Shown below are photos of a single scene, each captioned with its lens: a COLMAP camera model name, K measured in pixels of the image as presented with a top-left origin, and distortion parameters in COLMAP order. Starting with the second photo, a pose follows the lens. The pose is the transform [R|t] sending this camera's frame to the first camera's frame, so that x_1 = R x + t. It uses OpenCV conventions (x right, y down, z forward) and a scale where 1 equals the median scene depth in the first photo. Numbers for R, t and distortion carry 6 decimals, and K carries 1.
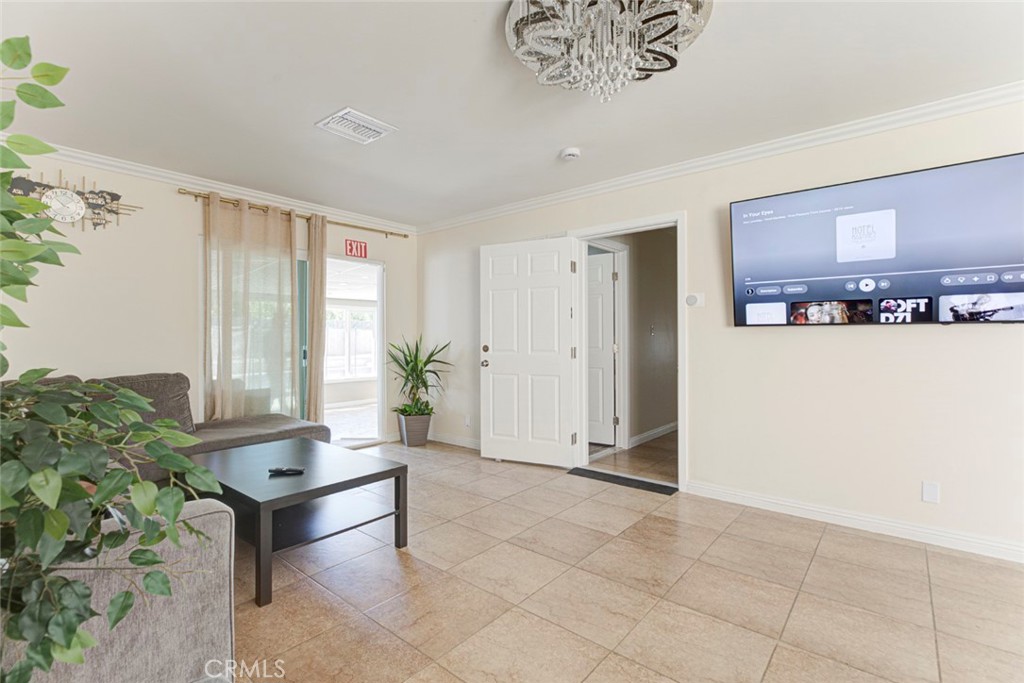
lens RADIAL K [[477.8, 0, 512.0], [0, 477.8, 341.5], [0, 0, 1]] dist [0.027822, -0.000411]
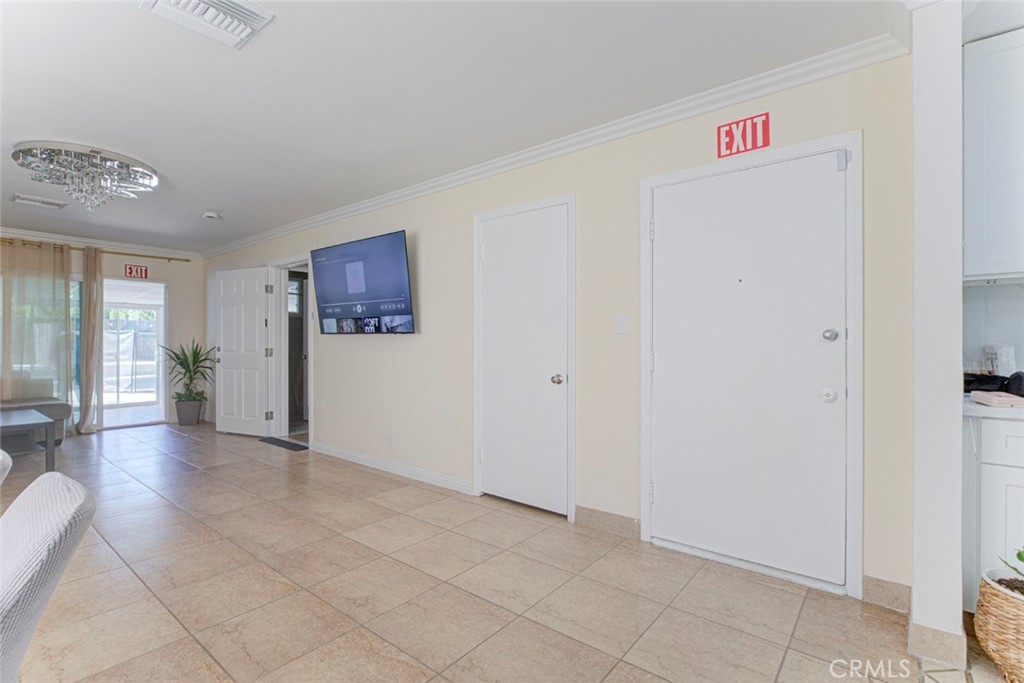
lens RADIAL K [[474.3, 0, 514.5], [0, 474.3, 350.1], [0, 0, 1]] dist [0.001258, -0.000084]
pose [[0.999855, 0.005929, 0.015958, 0.803702], [-0.006091, 0.999931, 0.010075, -0.000739], [-0.015897, -0.010171, 0.999822, -0.355402]]
